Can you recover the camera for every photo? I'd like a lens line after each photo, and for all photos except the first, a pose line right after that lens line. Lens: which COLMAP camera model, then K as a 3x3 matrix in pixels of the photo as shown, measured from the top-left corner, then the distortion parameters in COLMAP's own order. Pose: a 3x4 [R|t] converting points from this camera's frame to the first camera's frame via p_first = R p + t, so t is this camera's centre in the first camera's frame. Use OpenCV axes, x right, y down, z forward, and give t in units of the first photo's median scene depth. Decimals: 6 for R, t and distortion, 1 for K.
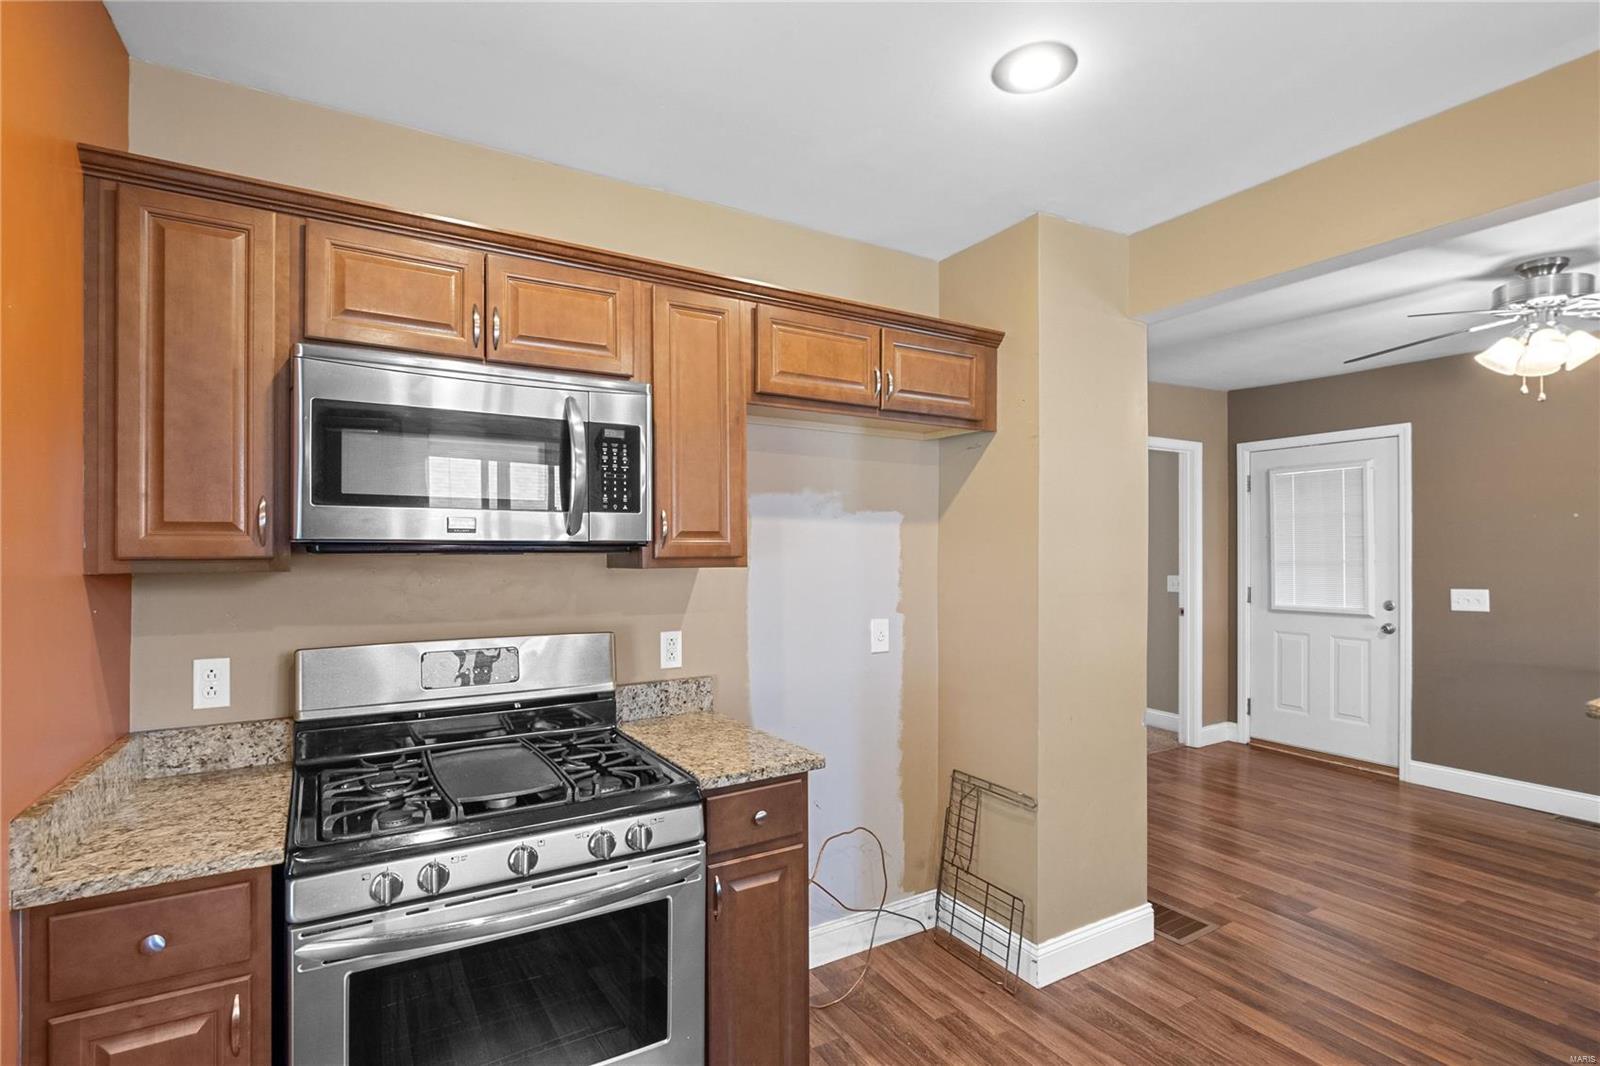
lens RADIAL K [[765.2, 0, 801.6], [0, 765.2, 543.1], [0, 0, 1]] dist [-0.011880, -0.000570]
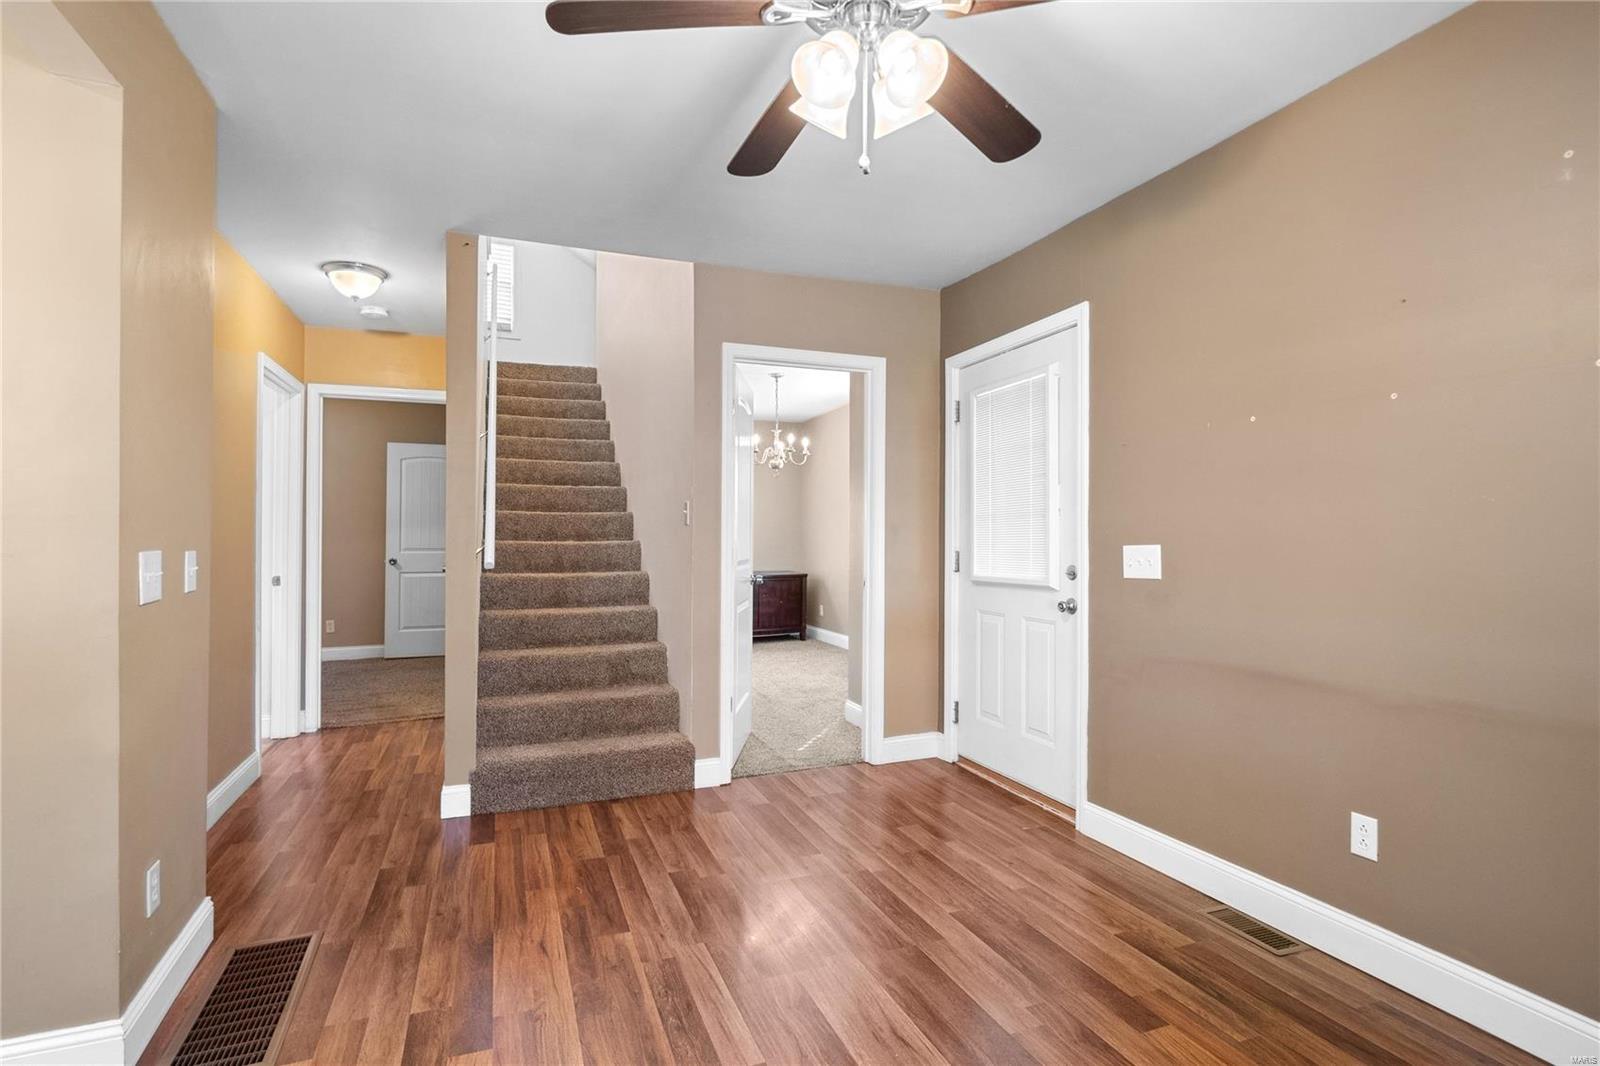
lens RADIAL K [[765.2, 0, 799.0], [0, 765.2, 530.1], [0, 0, 1]] dist [-0.011880, -0.000570]
pose [[0.986525, -0.001731, -0.163602, 0.622174], [0.001160, 0.999993, -0.003588, 0.044640], [0.163607, 0.003350, 0.986520, 0.271070]]
